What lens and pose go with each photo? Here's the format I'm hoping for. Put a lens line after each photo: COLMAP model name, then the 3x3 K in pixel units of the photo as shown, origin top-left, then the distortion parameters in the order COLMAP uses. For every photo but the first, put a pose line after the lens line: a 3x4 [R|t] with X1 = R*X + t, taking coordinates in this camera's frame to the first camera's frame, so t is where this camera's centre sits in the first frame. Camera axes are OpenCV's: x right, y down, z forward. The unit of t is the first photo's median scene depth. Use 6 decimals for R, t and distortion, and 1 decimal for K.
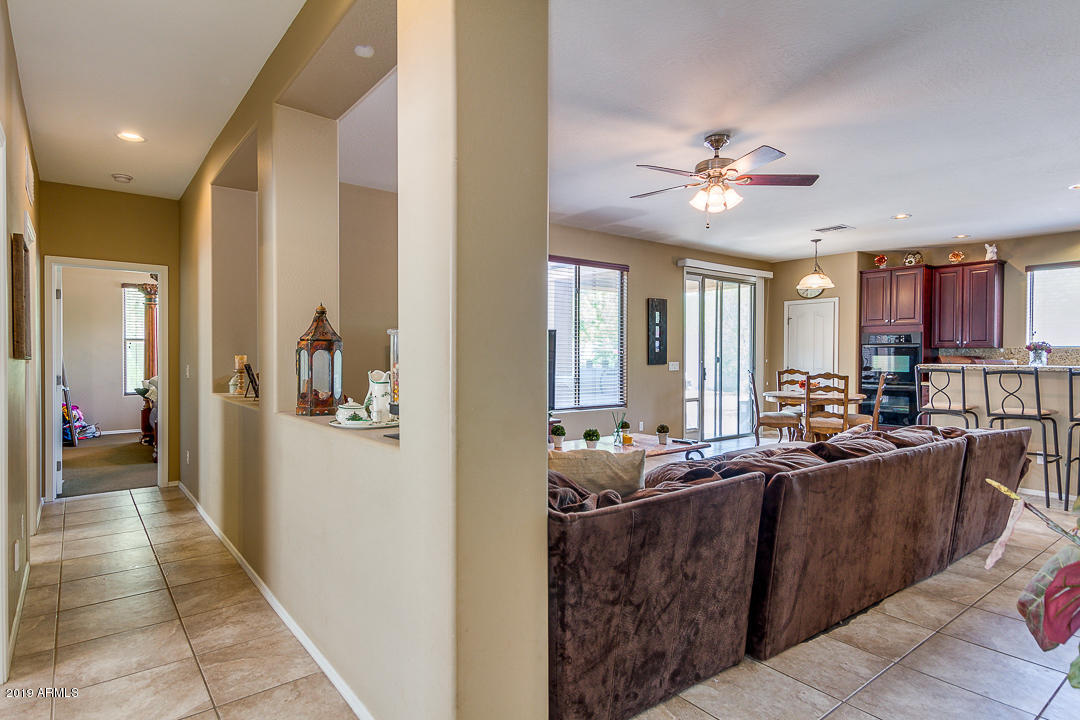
lens RADIAL K [[587.5, 0, 539.9], [0, 587.5, 360.5], [0, 0, 1]] dist [0.031676, -0.012274]
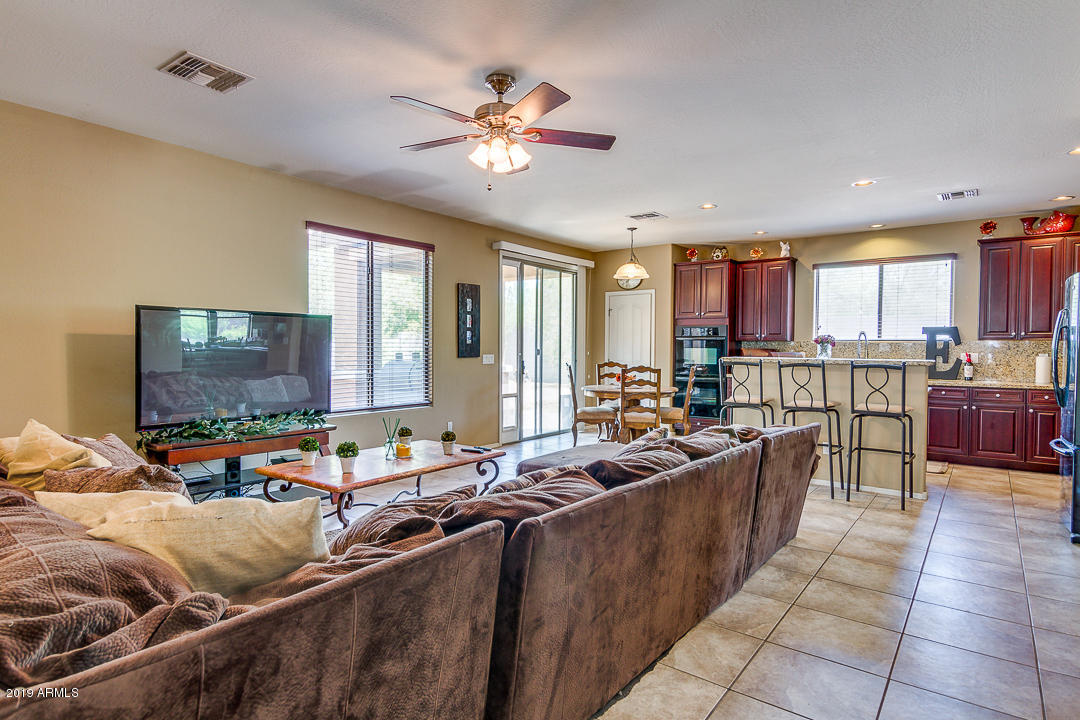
lens RADIAL K [[587.5, 0, 543.2], [0, 587.5, 359.0], [0, 0, 1]] dist [0.031676, -0.012274]
pose [[0.966069, -0.002384, 0.258274, 0.080438], [-0.000588, 0.999934, 0.011431, -0.001081], [-0.258284, -0.011195, 0.966004, 0.108832]]
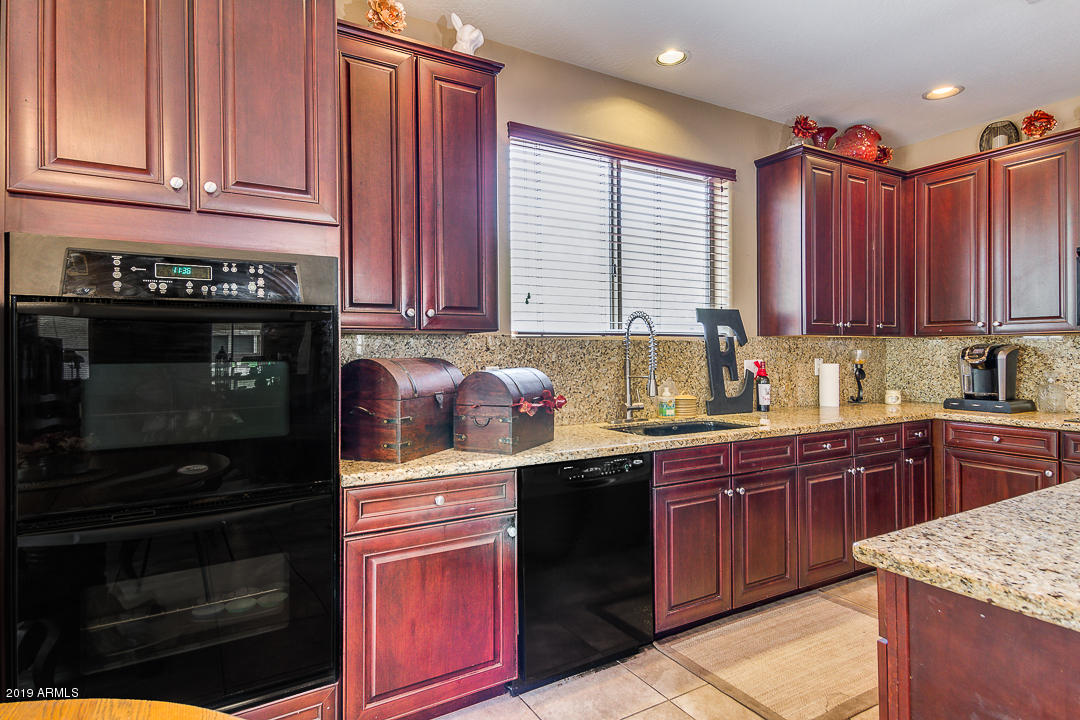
lens RADIAL K [[587.5, 0, 534.9], [0, 587.5, 347.1], [0, 0, 1]] dist [0.031676, -0.012274]
pose [[0.147461, 0.001871, 0.989066, 0.452920], [0.015623, 0.999869, -0.004221, -0.011594], [-0.988945, 0.016074, 0.147412, 0.946669]]
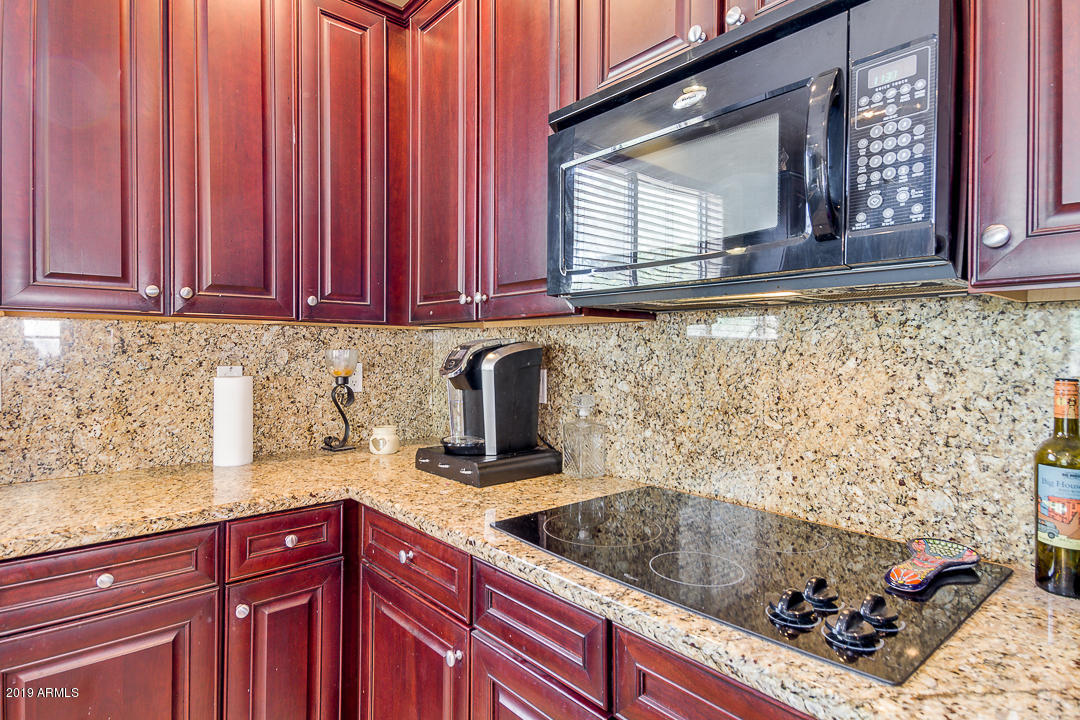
lens RADIAL K [[587.5, 0, 524.4], [0, 587.5, 346.9], [0, 0, 1]] dist [0.031676, -0.012274]
pose [[-0.034027, 0.001317, 0.999420, 0.752072], [0.006122, 0.999981, -0.001109, -0.006837], [-0.999402, 0.006081, -0.034034, 0.648751]]
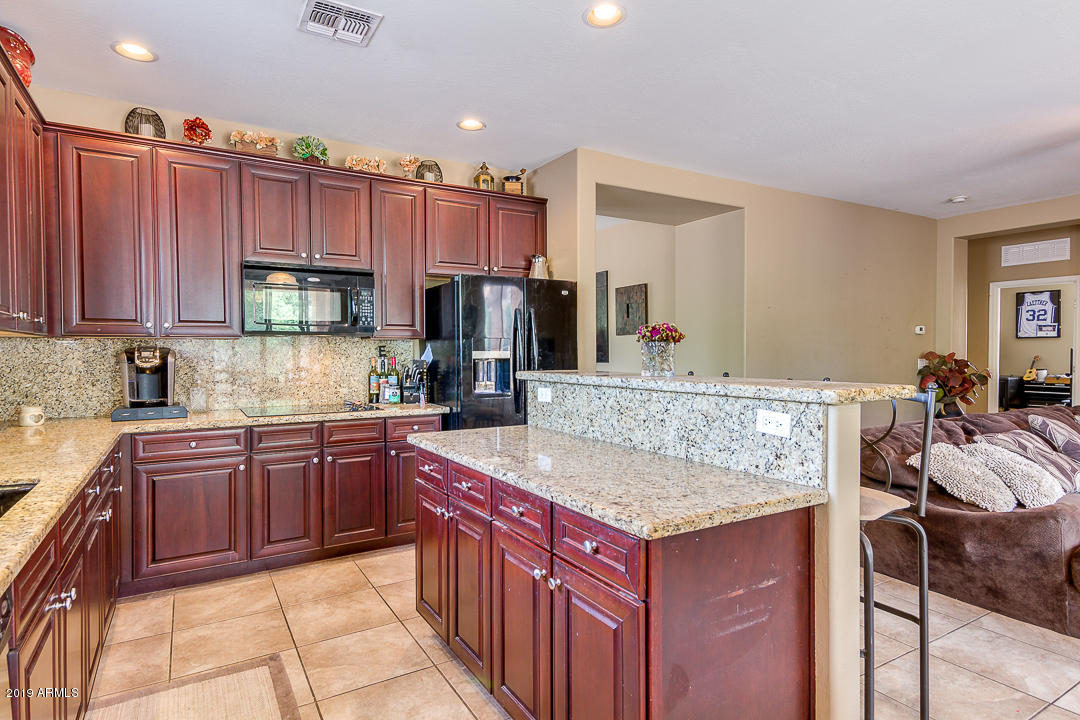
lens RADIAL K [[587.5, 0, 545.8], [0, 587.5, 357.3], [0, 0, 1]] dist [0.031676, -0.012274]
pose [[-0.991615, -0.001784, 0.129218, 0.637075], [0.000961, 0.999775, 0.021174, -0.011315], [-0.129226, 0.021121, -0.991390, 1.064641]]
